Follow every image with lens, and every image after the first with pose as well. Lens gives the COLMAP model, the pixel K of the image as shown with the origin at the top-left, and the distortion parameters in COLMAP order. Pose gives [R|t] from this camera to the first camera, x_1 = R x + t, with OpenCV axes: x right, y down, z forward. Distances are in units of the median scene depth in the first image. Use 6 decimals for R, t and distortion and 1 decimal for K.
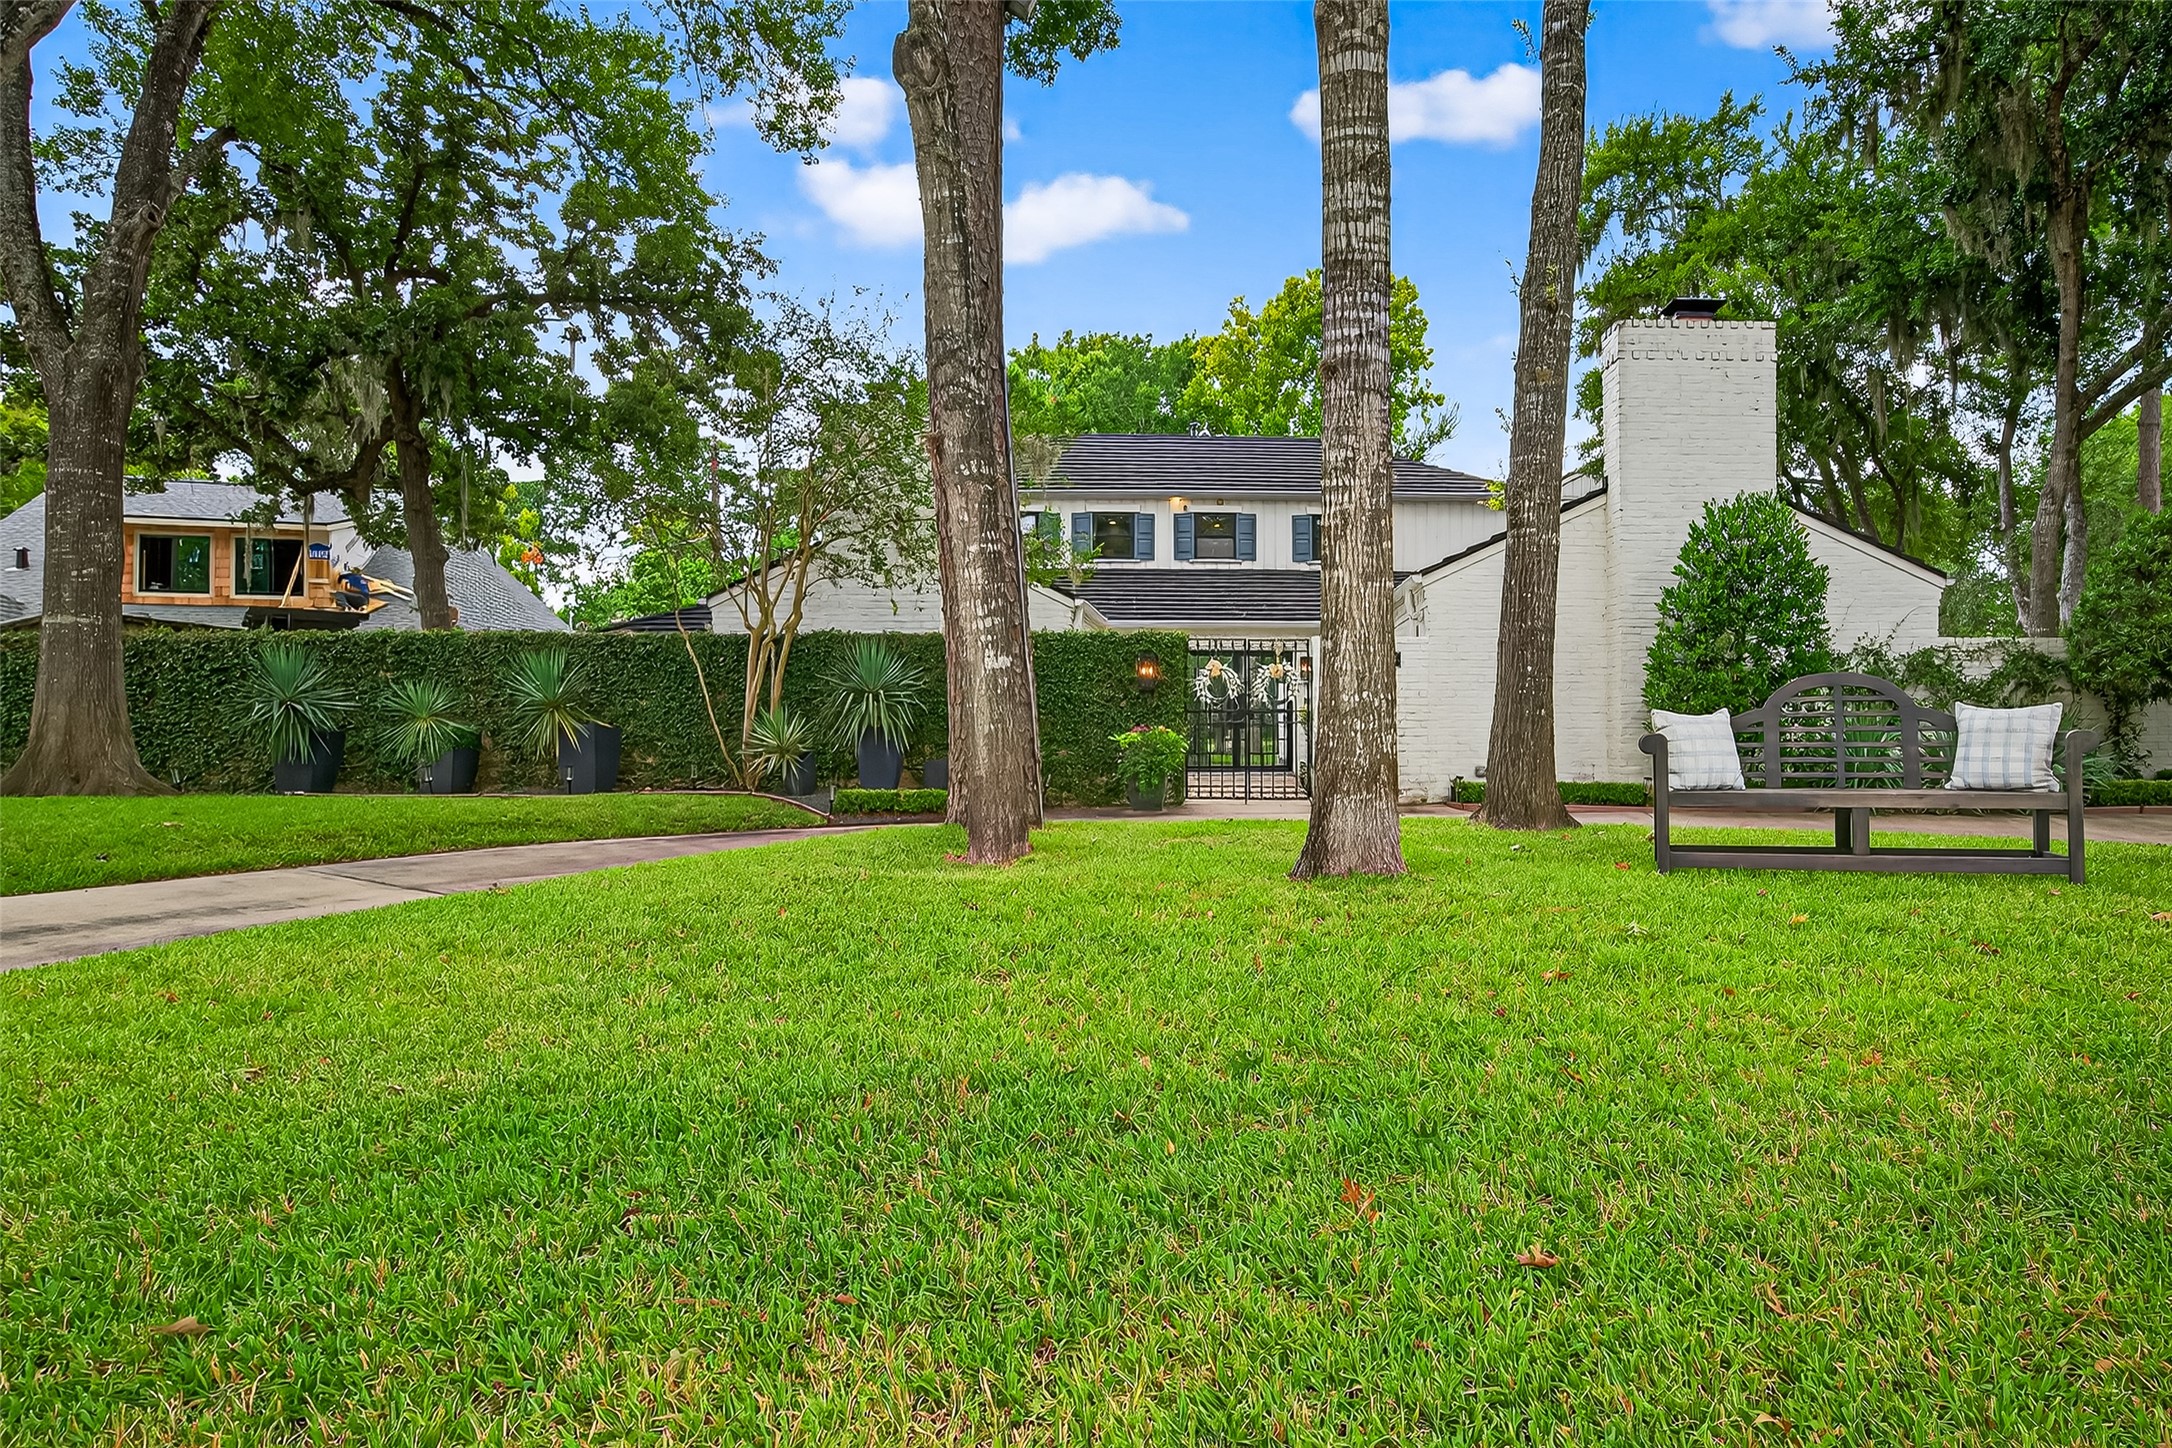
lens RADIAL K [[1071.1, 0, 1086.0], [0, 1071.1, 724.0], [0, 0, 1]] dist [-0.003063, -0.000088]
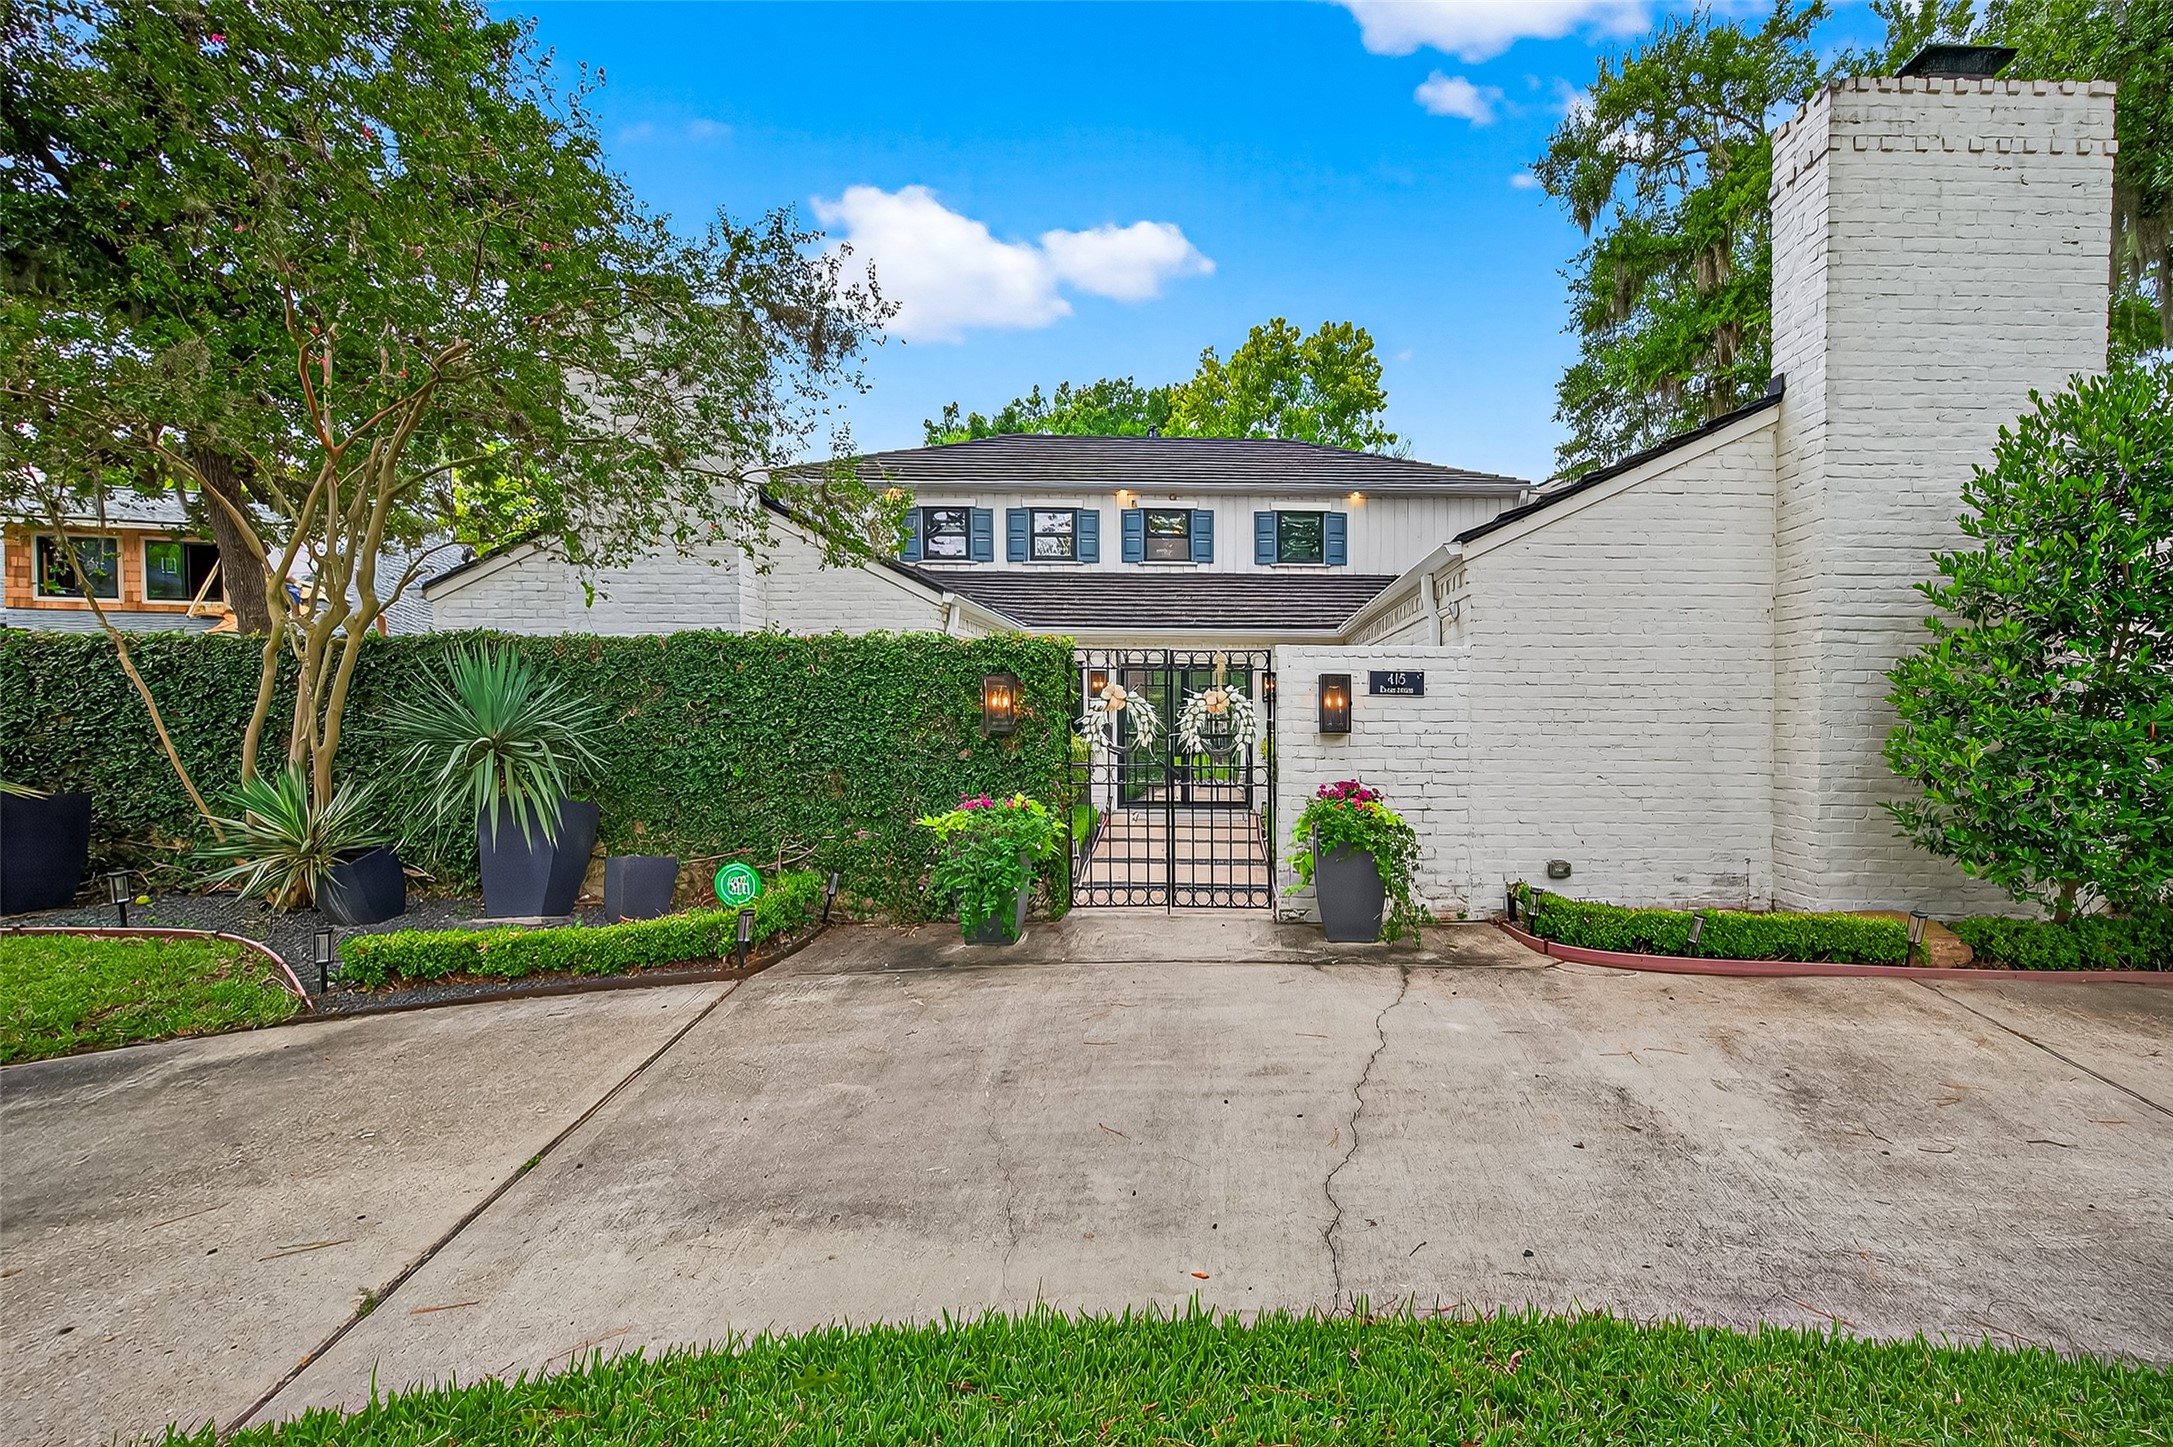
lens RADIAL K [[860.8, 0, 1086.5], [0, 860.8, 723.5], [0, 0, 1]] dist [0.001901, 0.000181]
pose [[0.999957, 0.005238, -0.007704, 0.060720], [-0.005211, 0.999980, 0.003492, -0.021787], [0.007722, -0.003452, 0.999964, 0.289773]]
